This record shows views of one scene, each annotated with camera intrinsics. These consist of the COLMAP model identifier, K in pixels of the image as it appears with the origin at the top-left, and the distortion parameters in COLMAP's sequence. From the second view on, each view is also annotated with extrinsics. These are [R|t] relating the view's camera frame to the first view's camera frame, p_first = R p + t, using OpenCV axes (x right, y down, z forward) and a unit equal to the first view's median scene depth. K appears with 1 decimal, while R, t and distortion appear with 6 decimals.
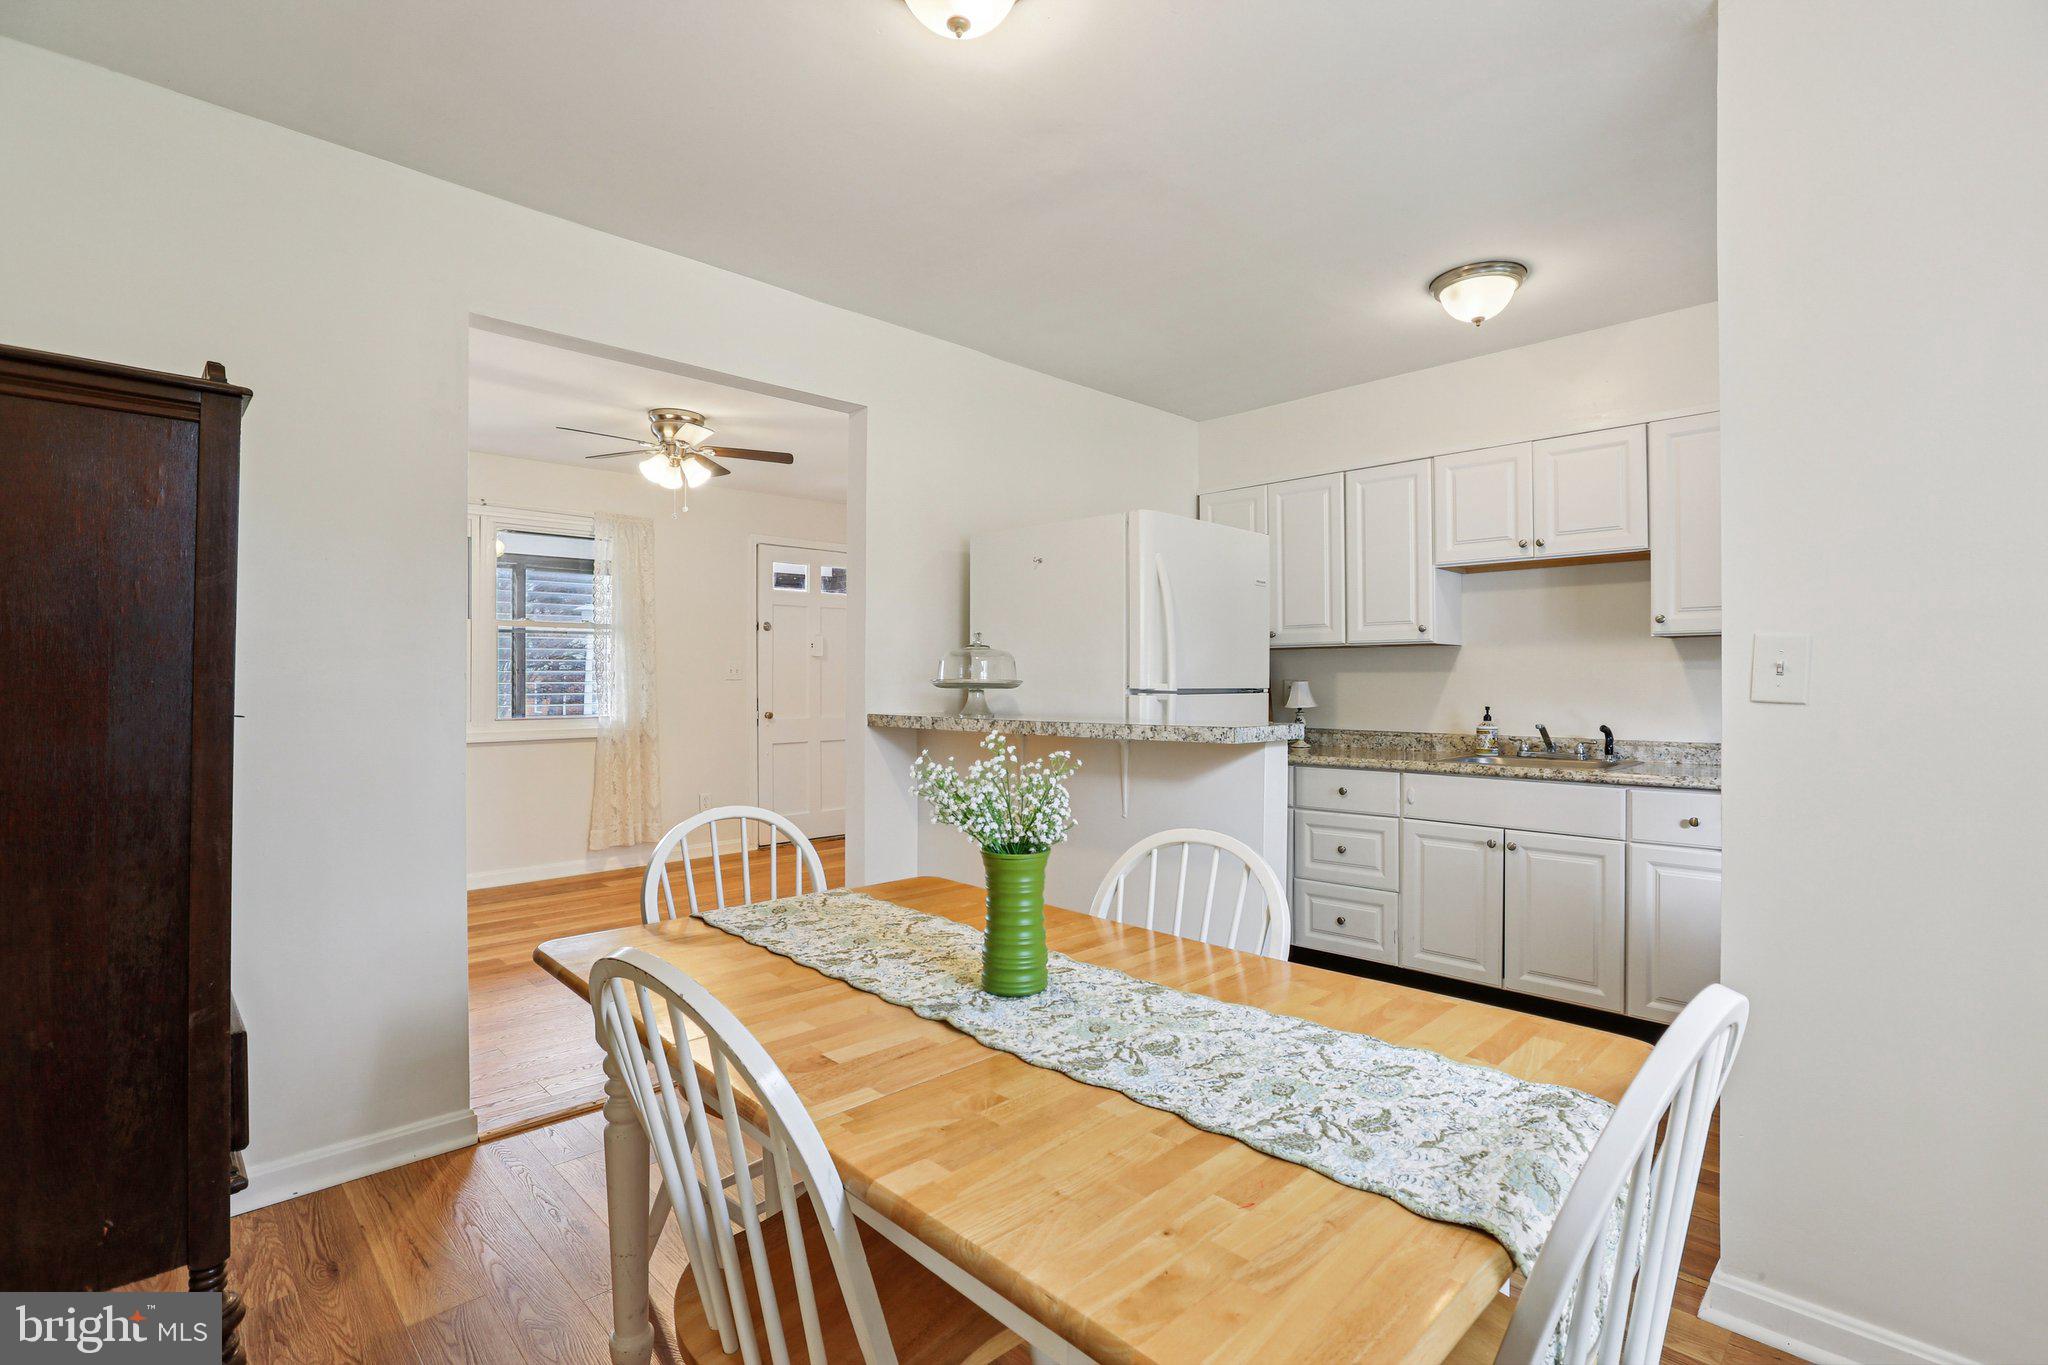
lens RADIAL K [[949.1, 0, 1027.0], [0, 949.1, 679.9], [0, 0, 1]] dist [-0.042848, 0.014690]
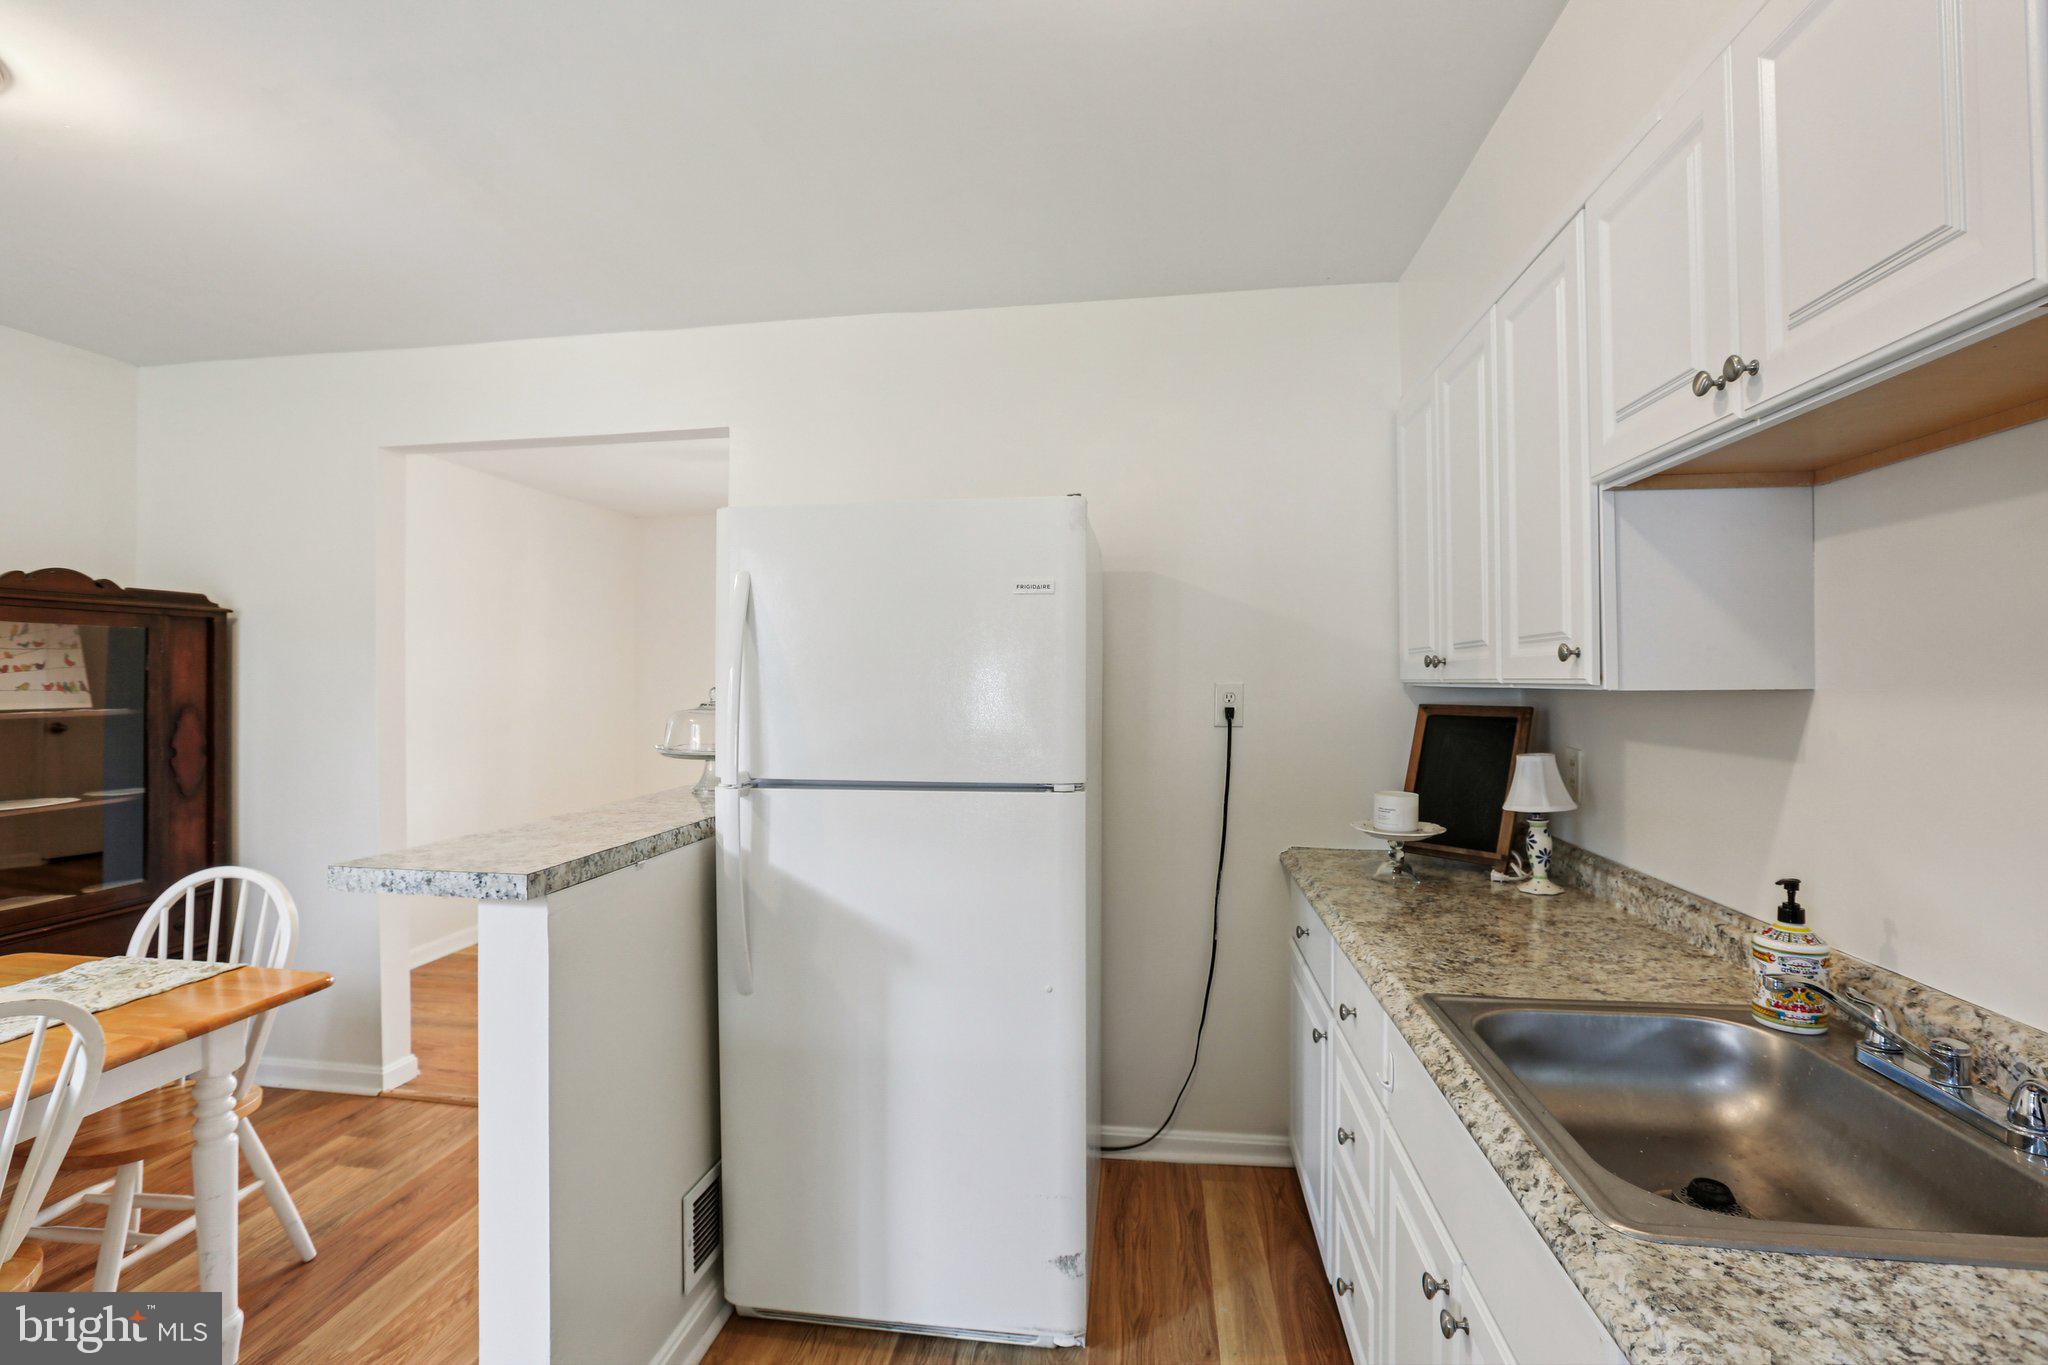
lens RADIAL K [[949.1, 0, 1013.3], [0, 949.1, 679.1], [0, 0, 1]] dist [-0.042848, 0.014690]
pose [[0.600150, -0.000676, -0.799887, 0.631411], [0.004518, 0.999987, 0.002545, -0.048114], [0.799875, -0.005141, 0.600145, 0.623278]]
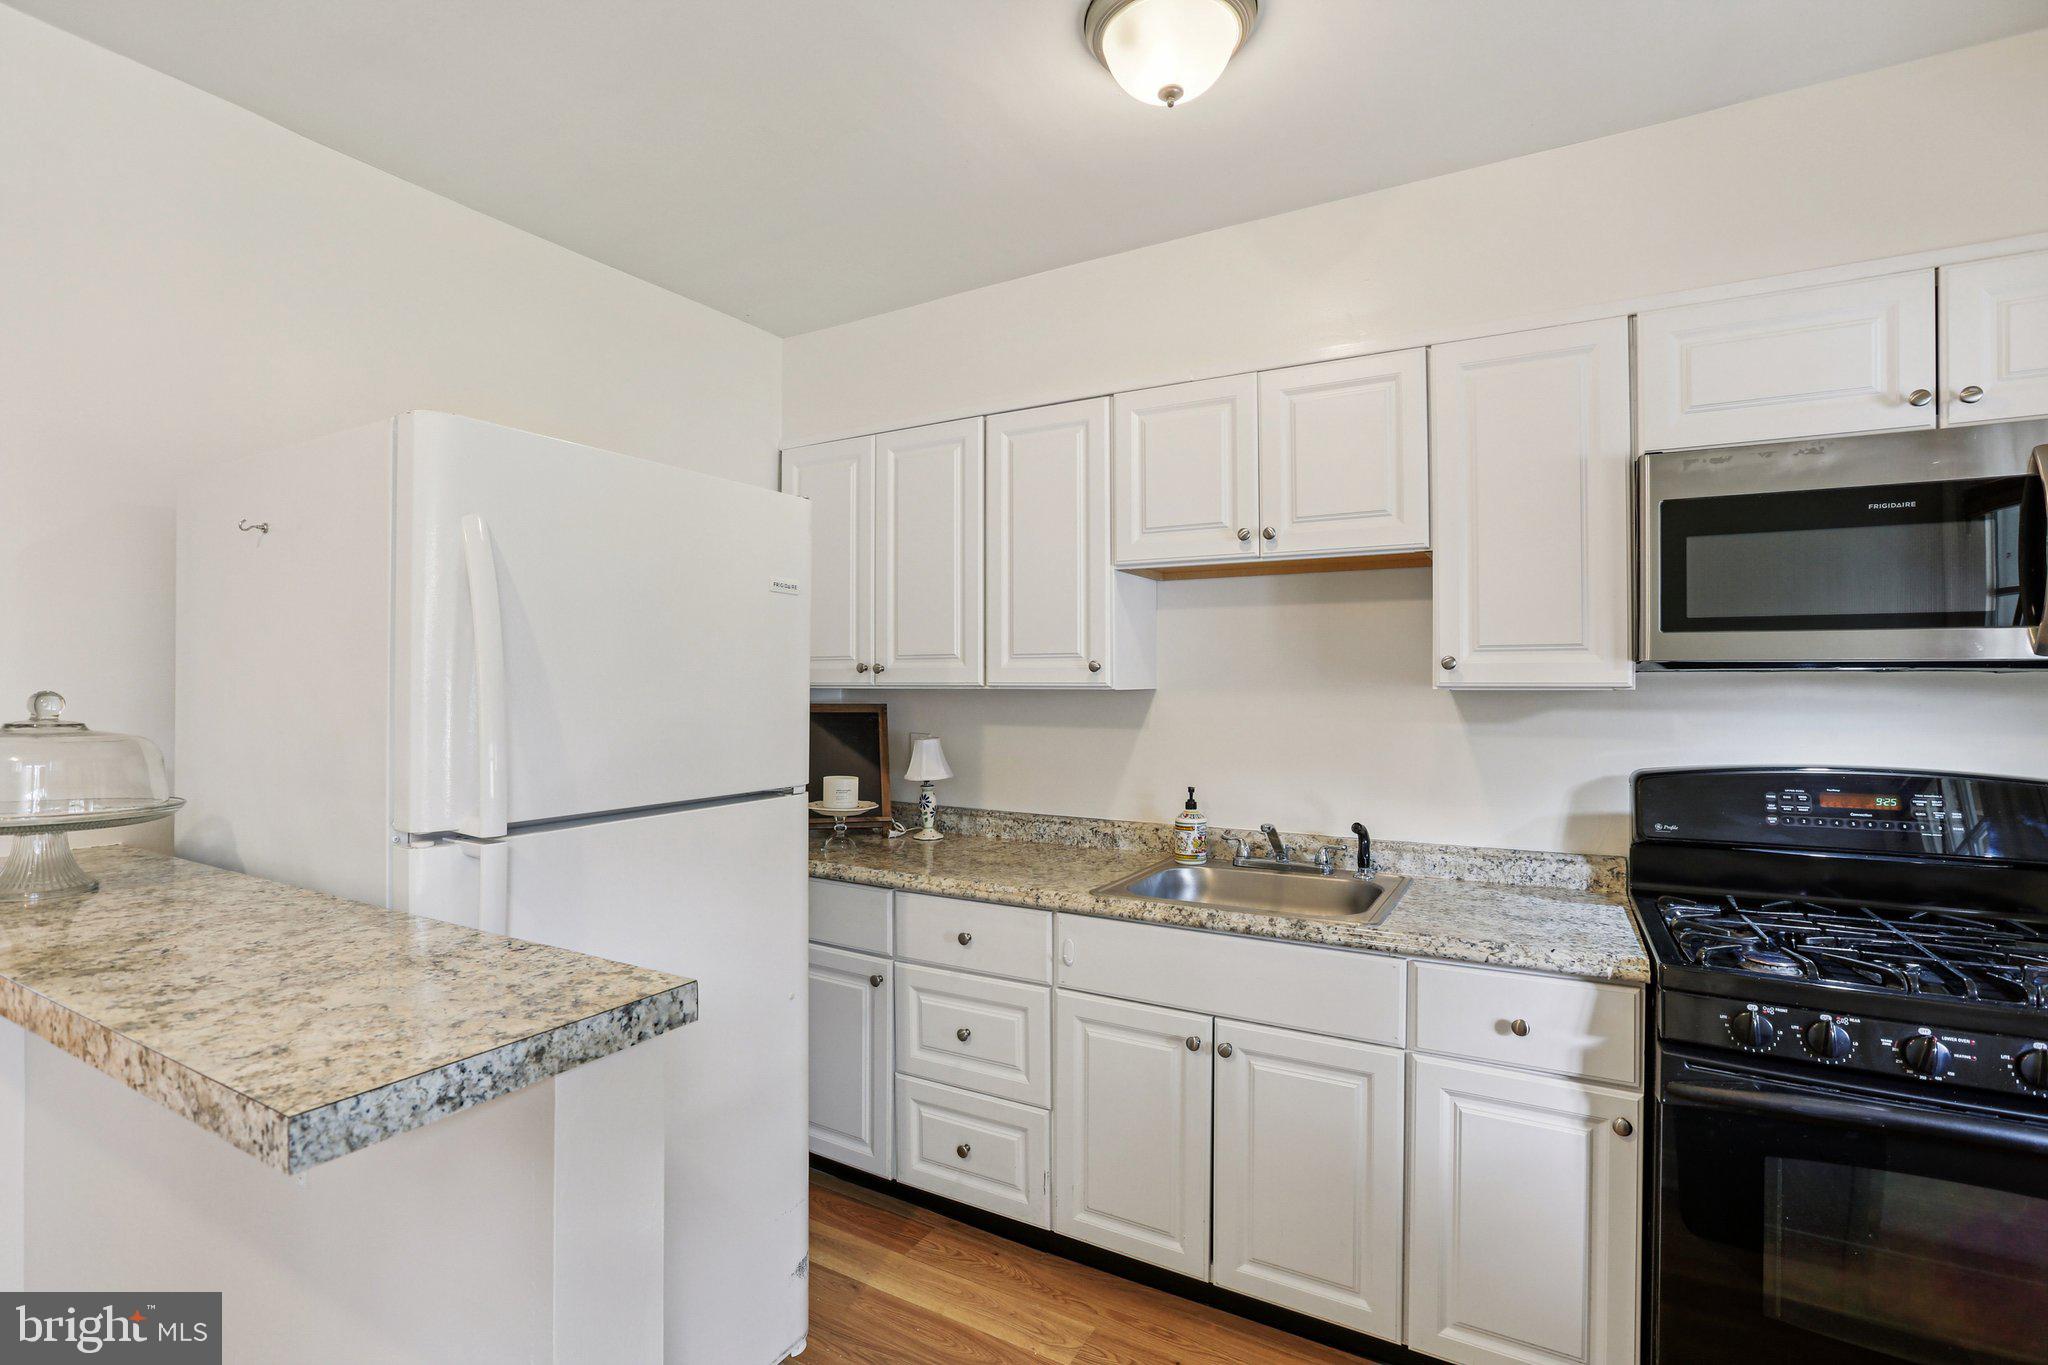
lens RADIAL K [[949.1, 0, 1021.7], [0, 949.1, 682.1], [0, 0, 1]] dist [-0.042848, 0.014690]
pose [[0.964684, 0.001929, 0.263404, 0.220348], [-0.002475, 0.999995, 0.001741, -0.047865], [-0.263399, -0.002332, 0.964684, 0.430571]]
